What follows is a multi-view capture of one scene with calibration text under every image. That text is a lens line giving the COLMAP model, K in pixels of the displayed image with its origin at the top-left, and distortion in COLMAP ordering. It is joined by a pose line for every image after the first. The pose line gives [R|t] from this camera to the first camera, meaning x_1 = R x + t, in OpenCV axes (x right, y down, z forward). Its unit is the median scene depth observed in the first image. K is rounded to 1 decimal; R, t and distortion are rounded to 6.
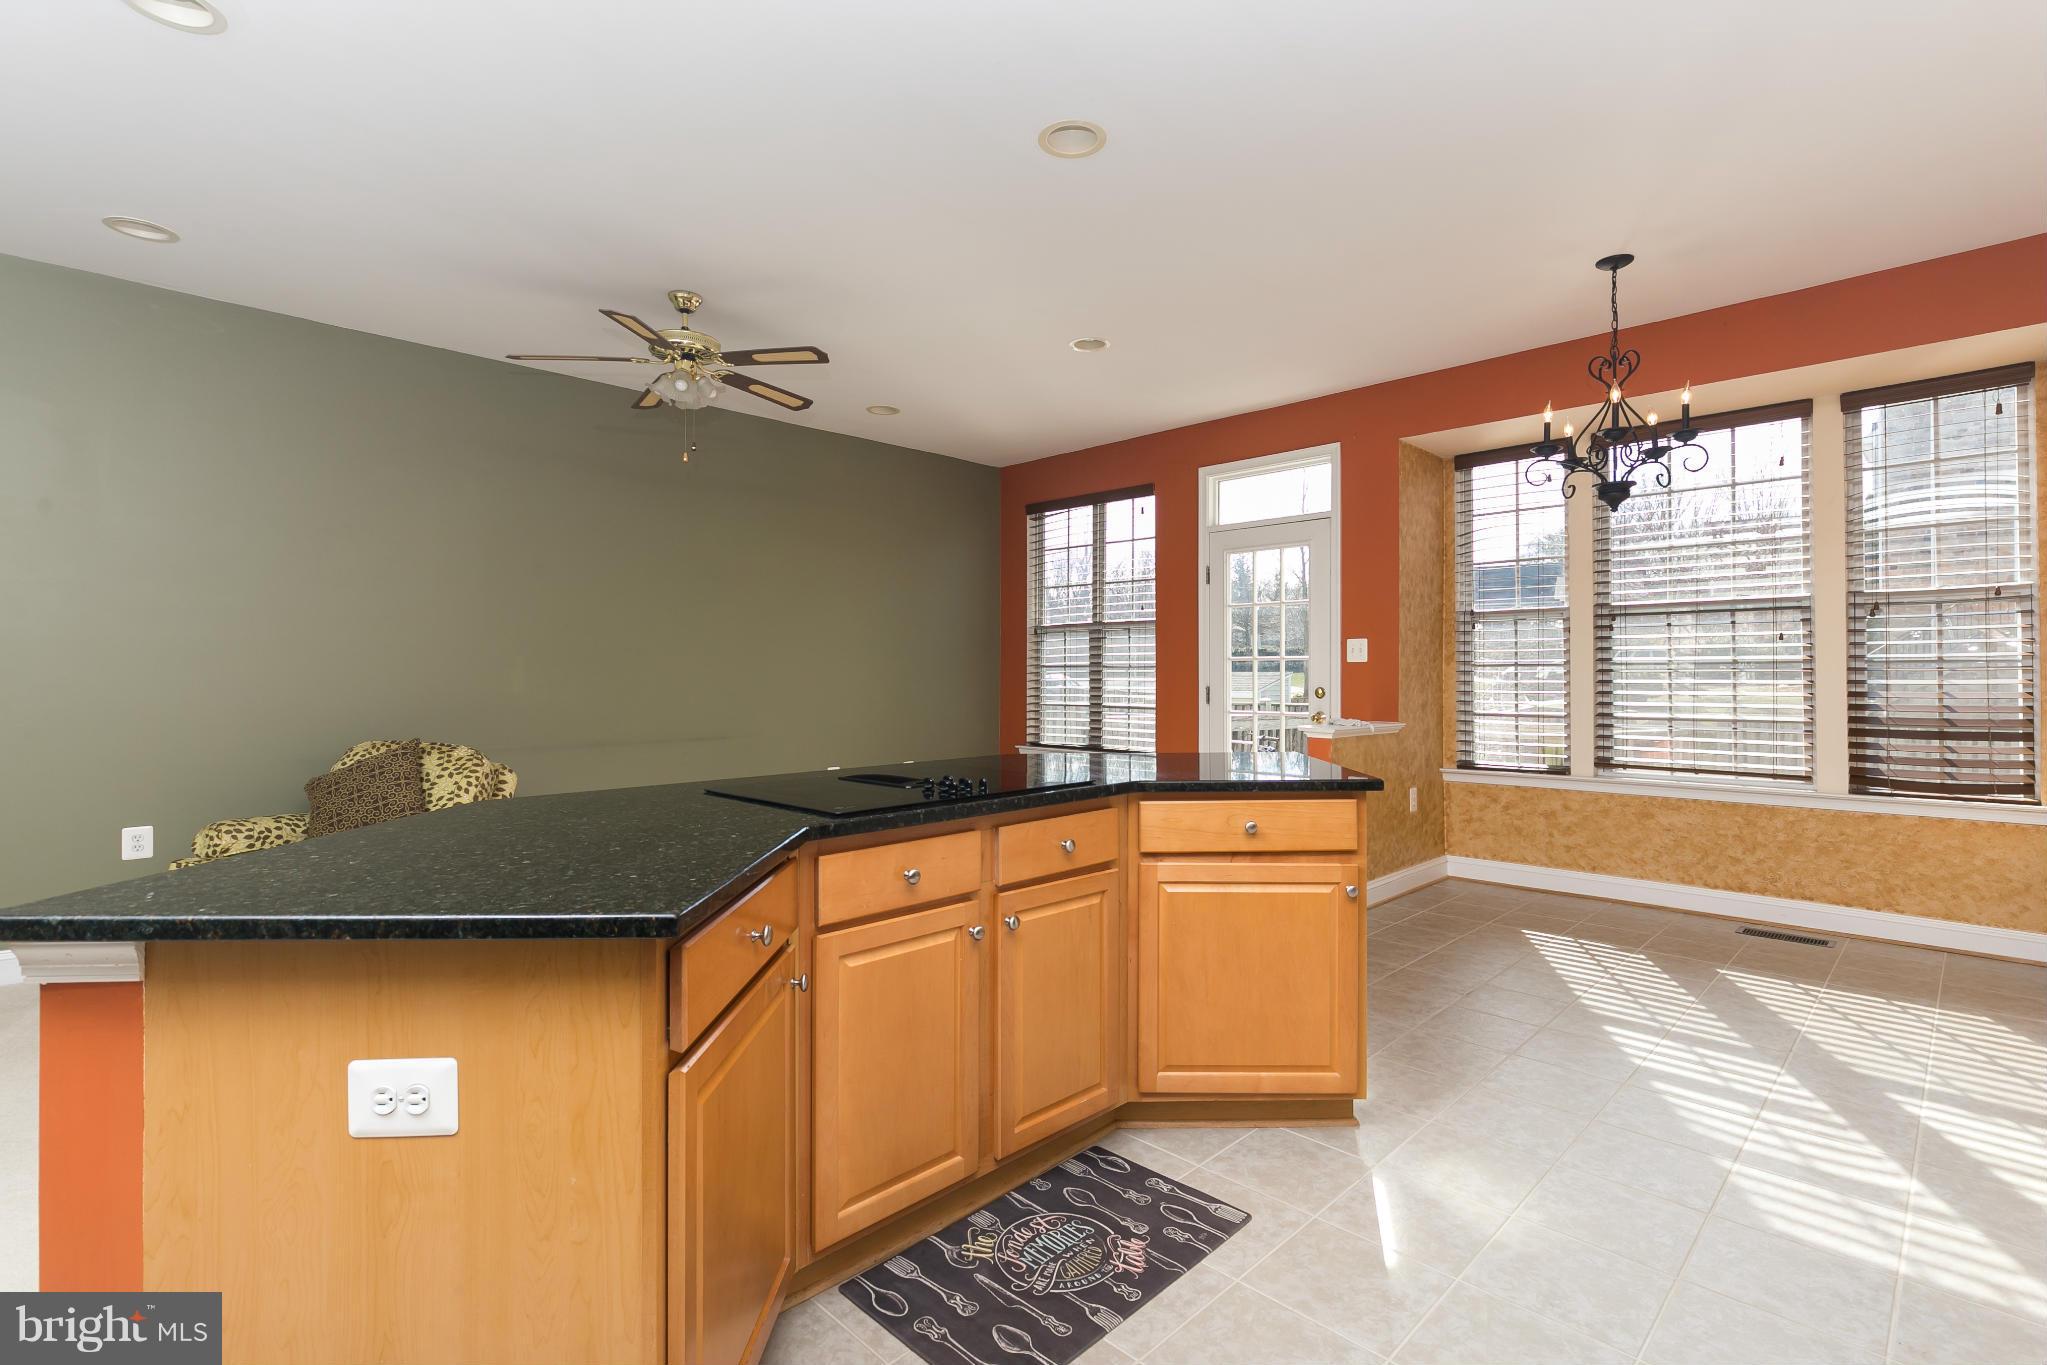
lens RADIAL K [[947.0, 0, 1021.1], [0, 947.0, 670.5], [0, 0, 1]] dist [0.007985, -0.005187]
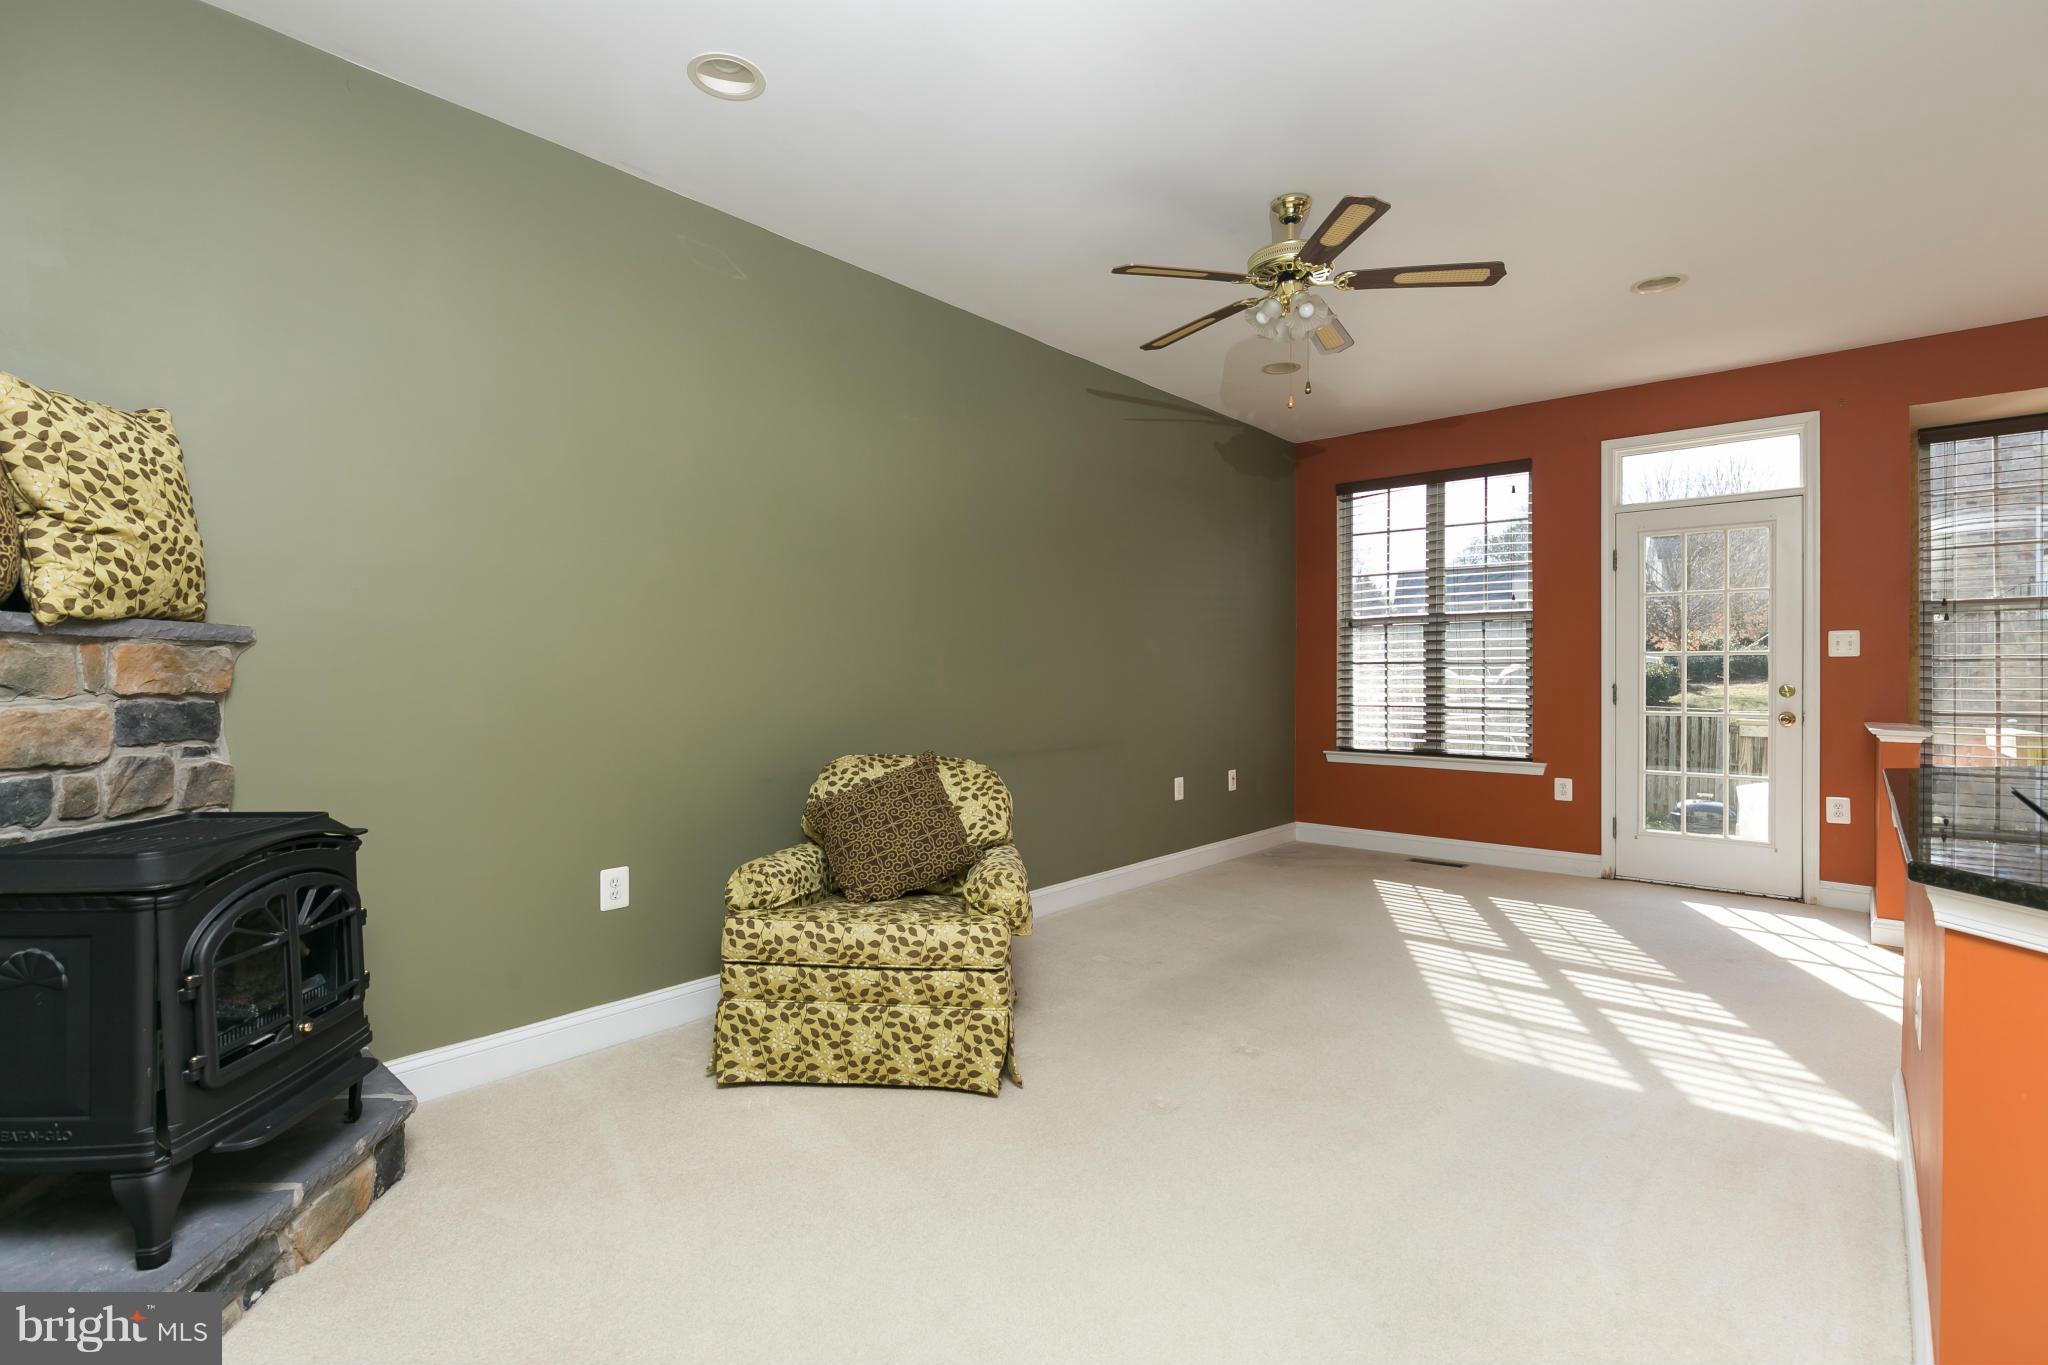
lens RADIAL K [[935.5, 0, 995.9], [0, 935.5, 680.9], [0, 0, 1]] dist [0.002123, -0.007851]
pose [[0.998334, -0.003270, 0.057609, -0.494729], [0.002679, 0.999943, 0.010326, 0.003170], [-0.057639, -0.010155, 0.998286, 0.163743]]
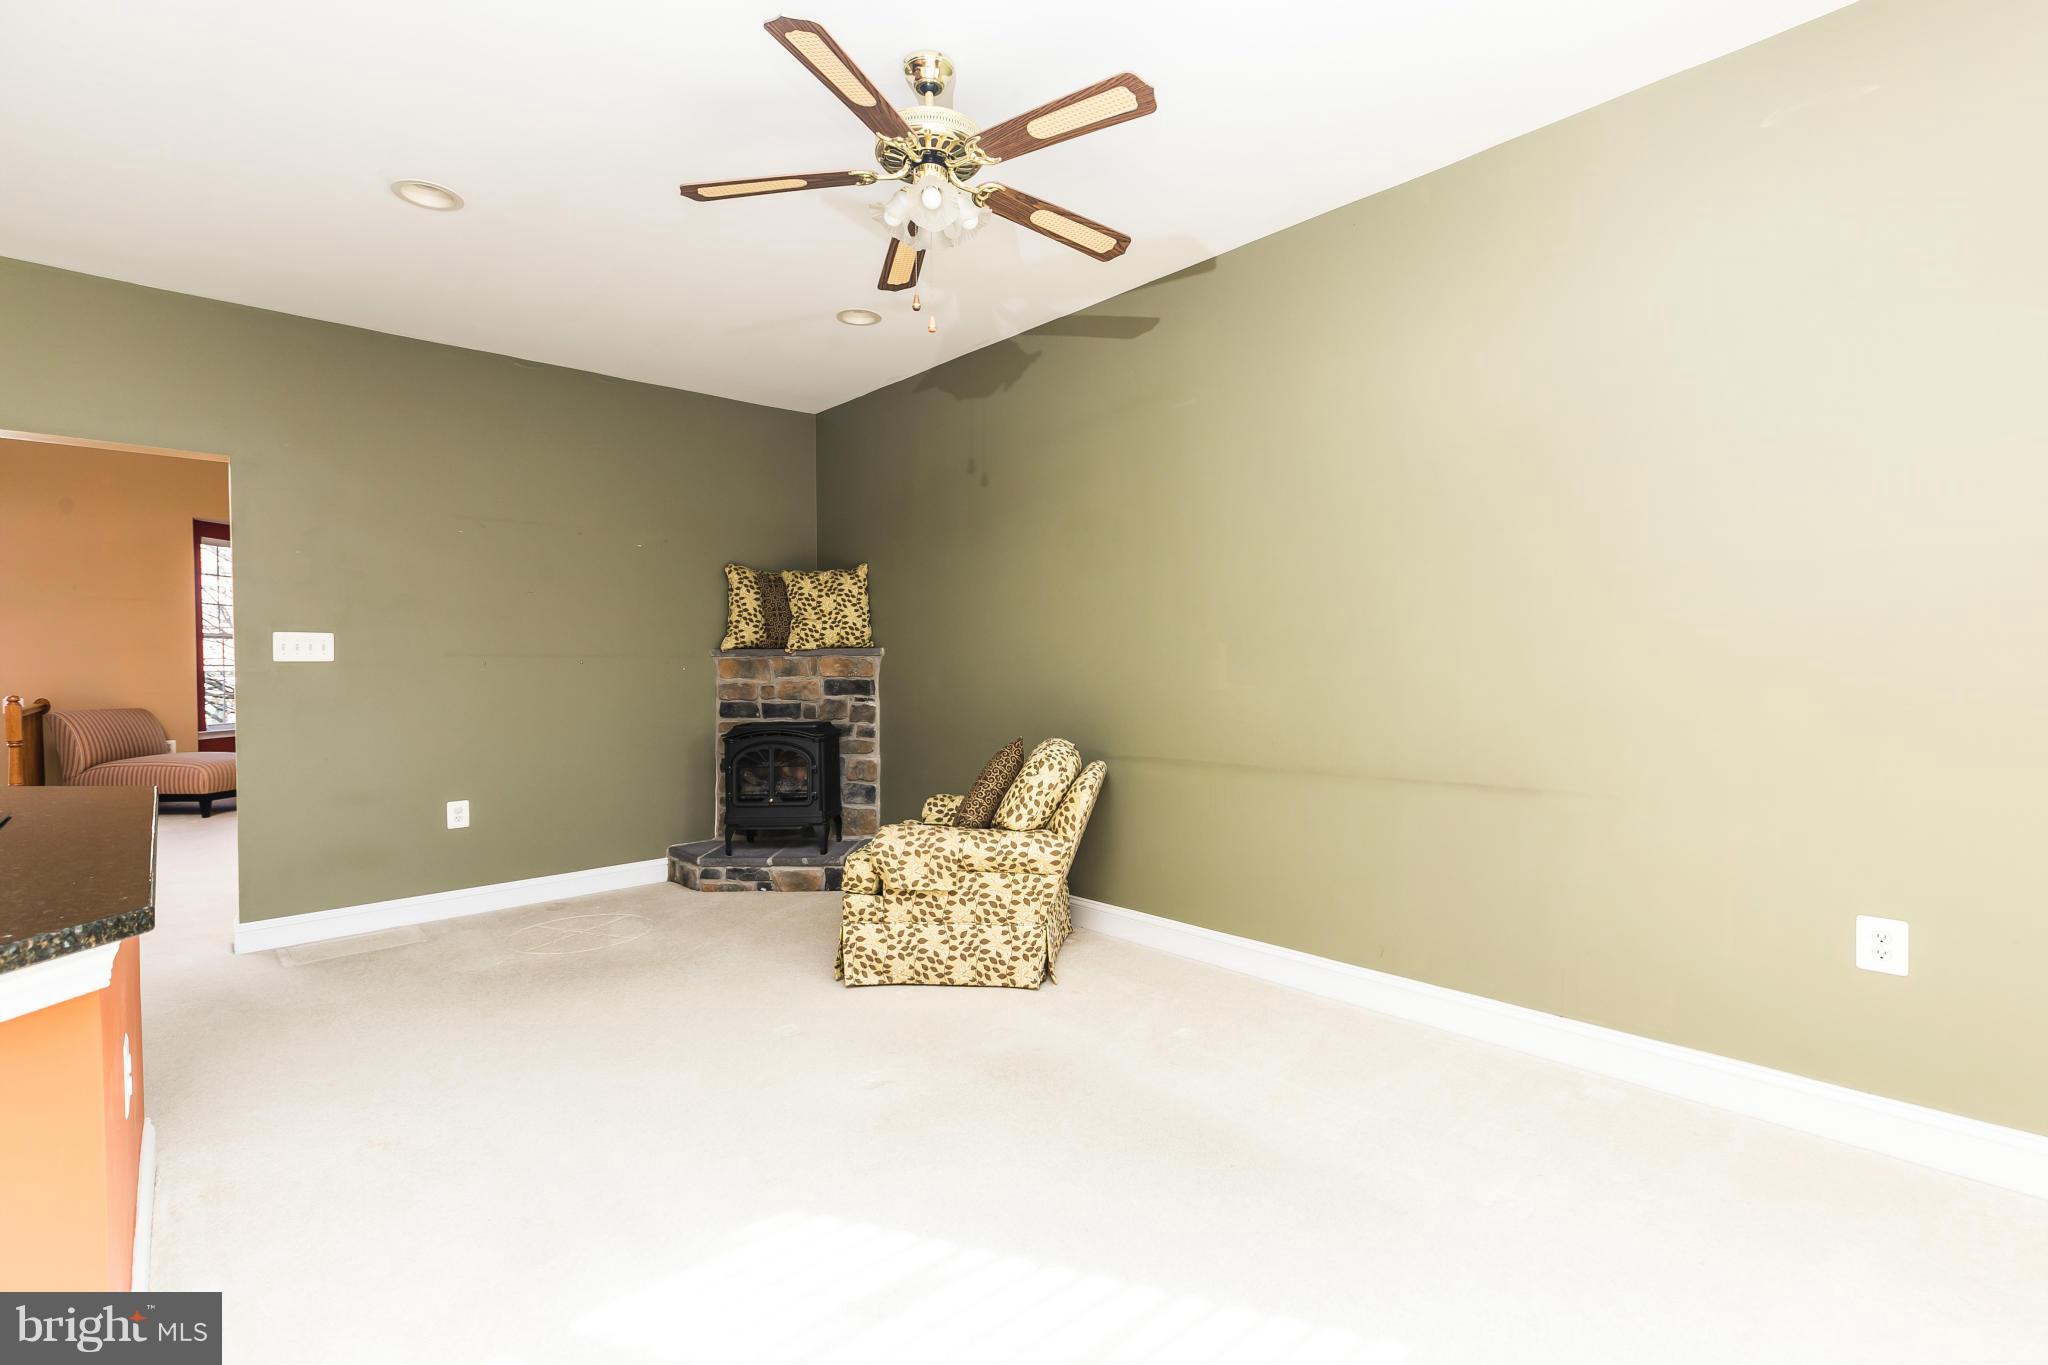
lens RADIAL K [[919.2, 0, 1045.3], [0, 919.2, 676.0], [0, 0, 1]] dist [0.008521, -0.005213]
pose [[-0.035925, 0.012379, -0.999278, 0.191411], [0.012405, 0.999852, 0.011940, 0.002504], [0.999277, -0.011967, -0.036074, 0.832875]]
